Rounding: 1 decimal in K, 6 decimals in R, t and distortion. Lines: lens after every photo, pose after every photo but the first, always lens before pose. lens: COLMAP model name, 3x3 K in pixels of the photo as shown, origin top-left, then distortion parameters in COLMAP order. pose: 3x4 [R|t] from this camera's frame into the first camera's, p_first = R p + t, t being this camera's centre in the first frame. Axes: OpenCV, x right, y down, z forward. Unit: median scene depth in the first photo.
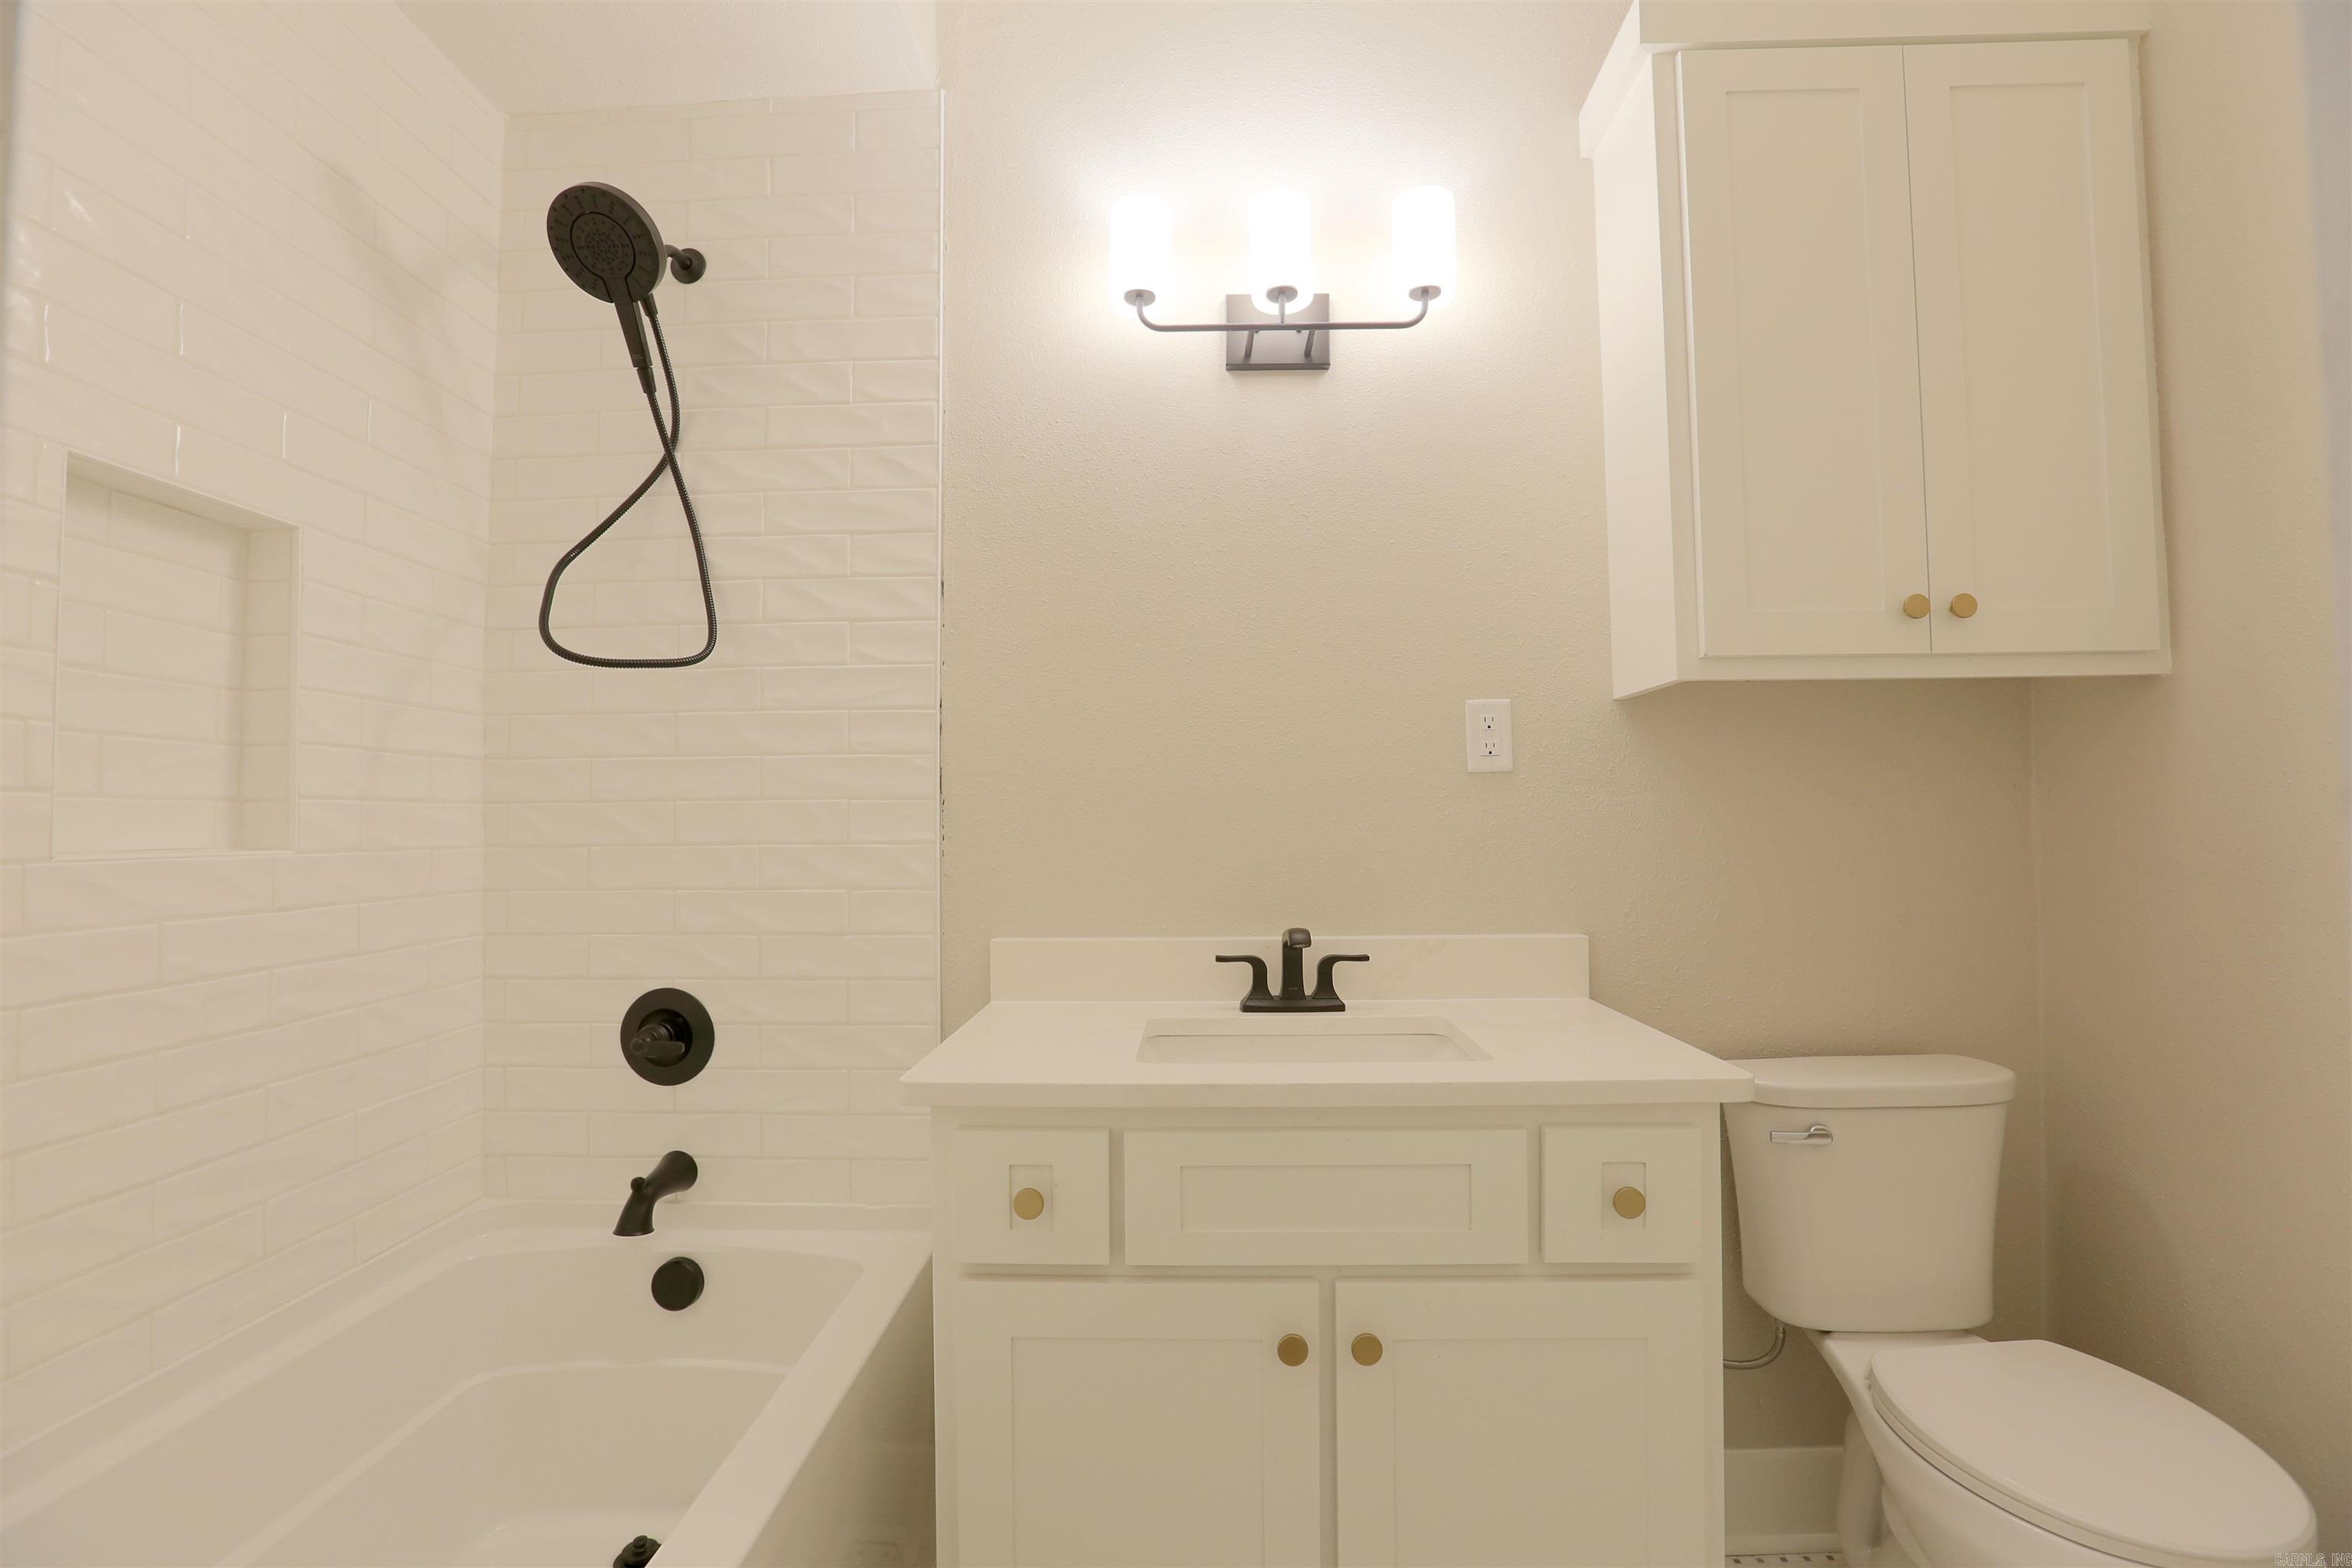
lens RADIAL K [[1069.3, 0, 1174.1], [0, 1069.3, 783.5], [0, 0, 1]] dist [-0.055410, 0.017918]
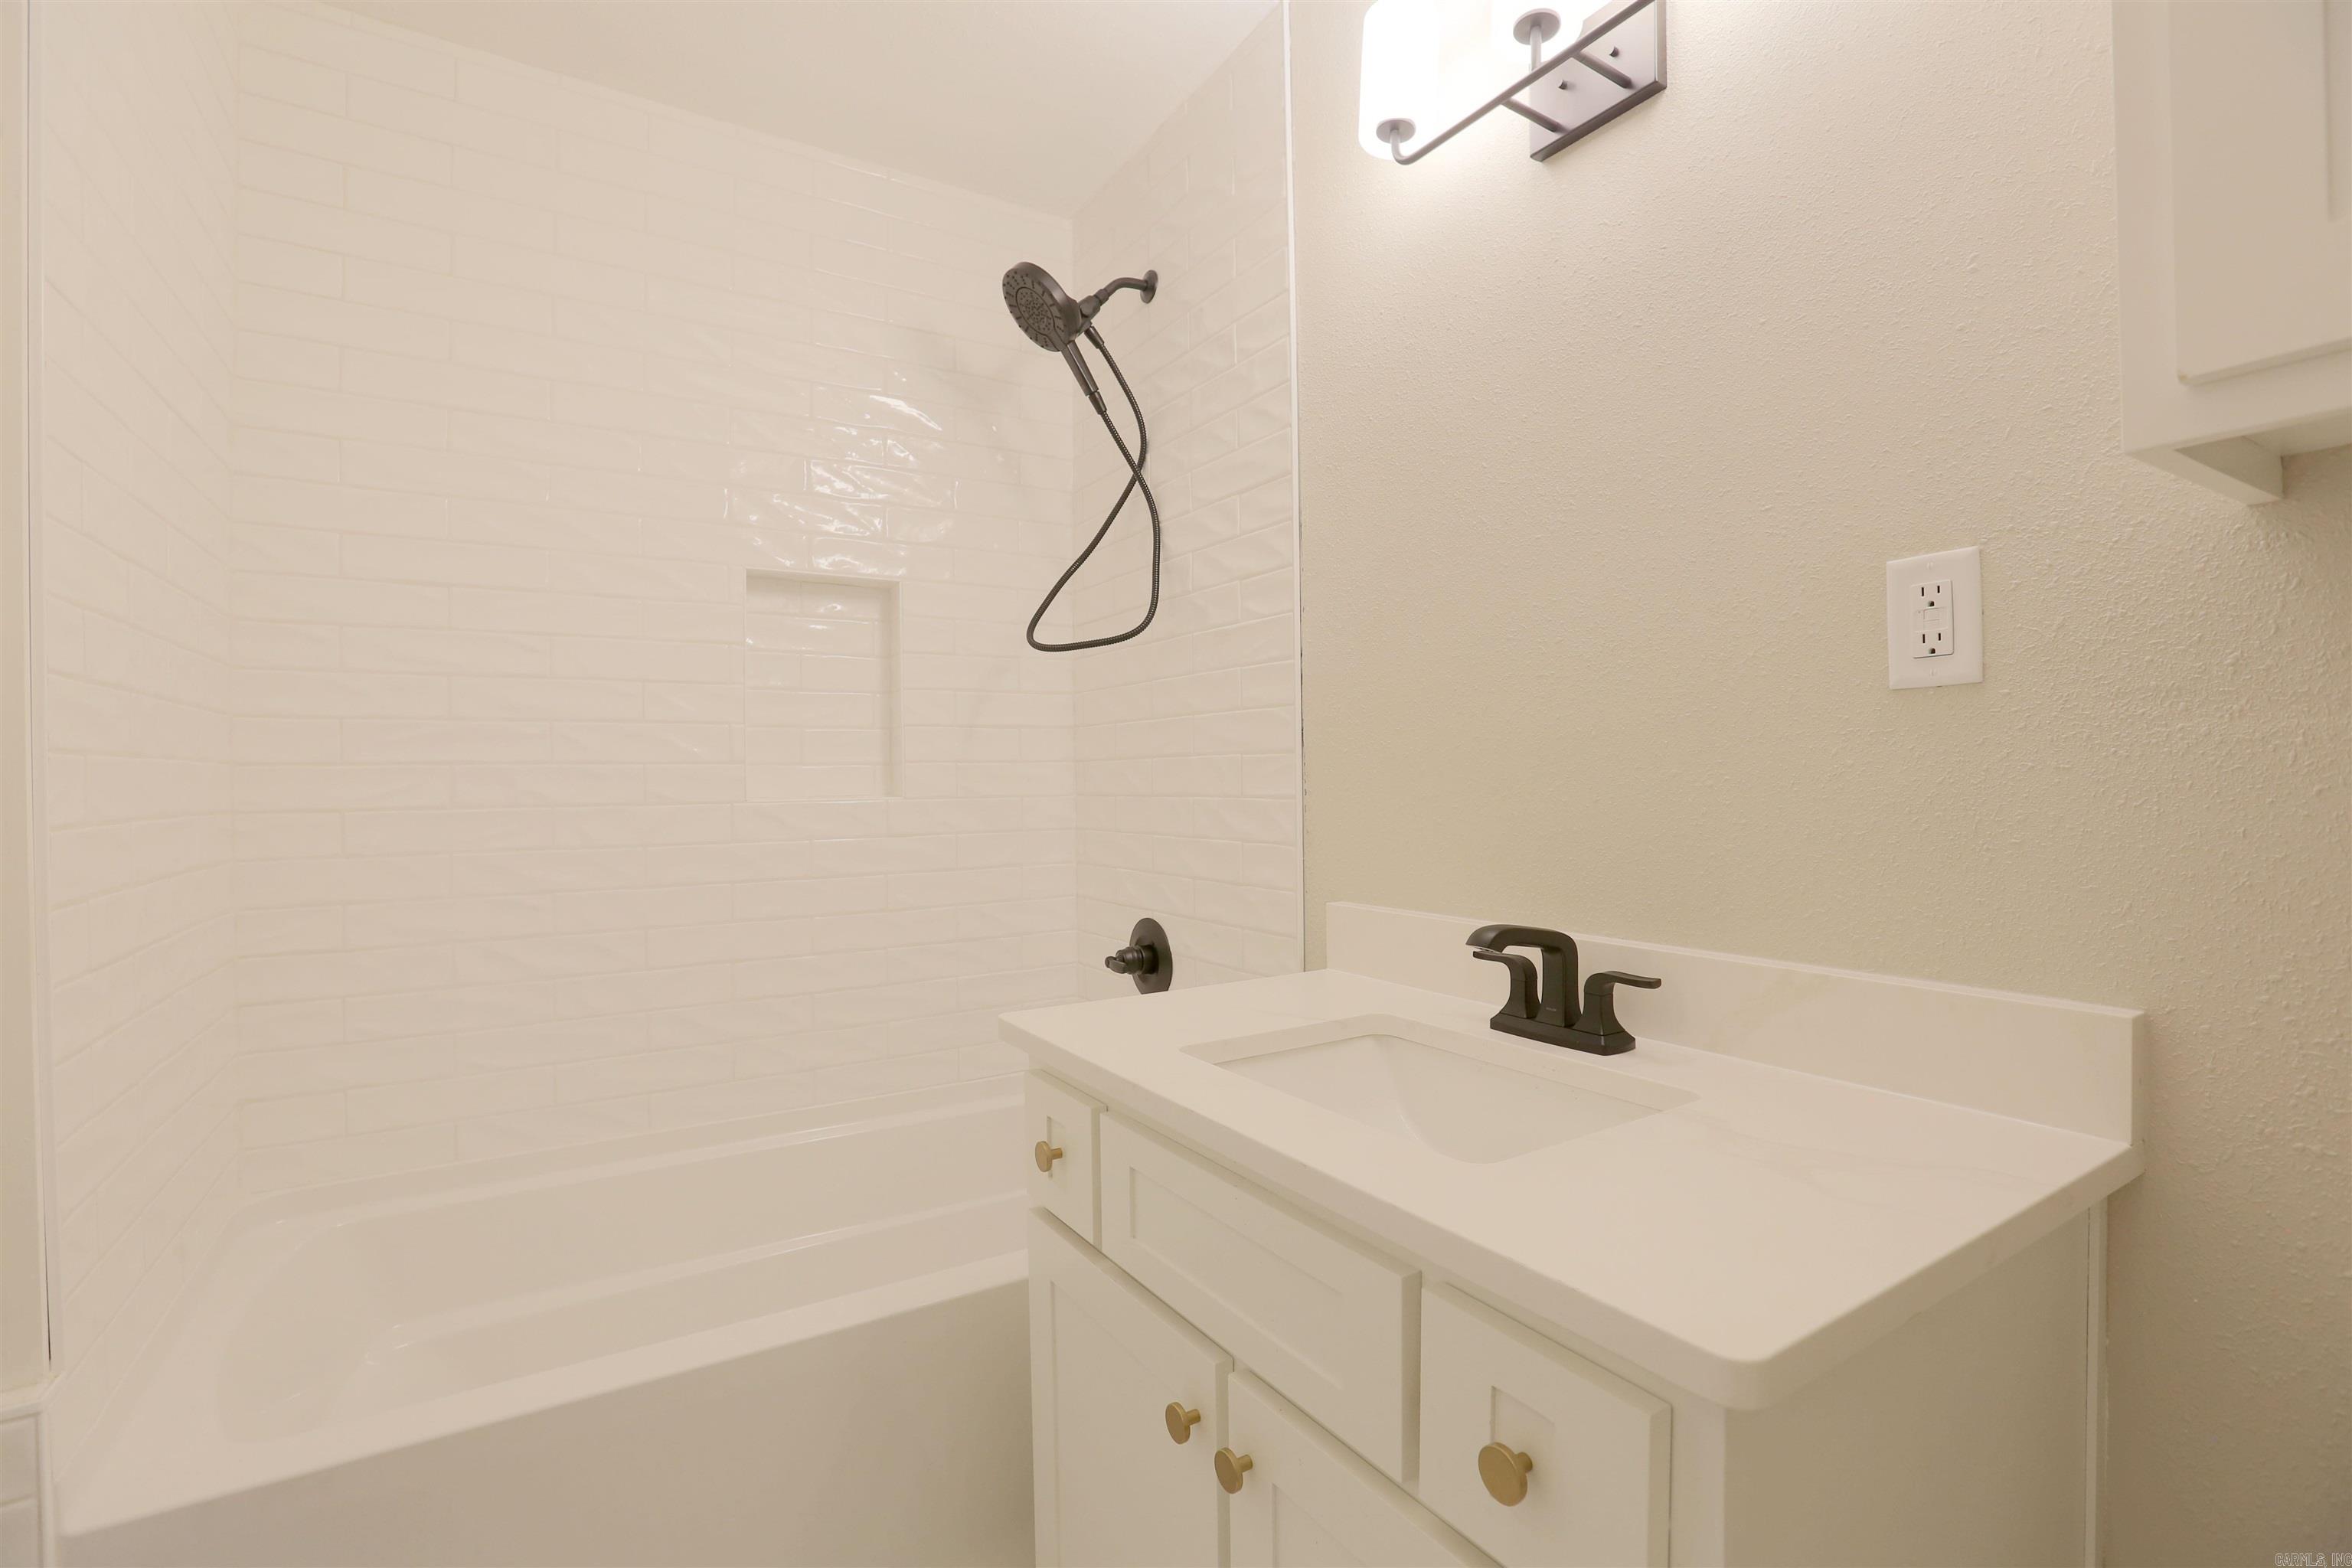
lens RADIAL K [[1069.3, 0, 1174.1], [0, 1069.3, 783.5], [0, 0, 1]] dist [-0.055410, 0.017918]
pose [[0.553571, 0.006454, -0.832777, 0.527851], [0.038446, 0.998706, 0.033296, 0.006425], [0.831914, -0.050449, 0.552607, 0.375977]]
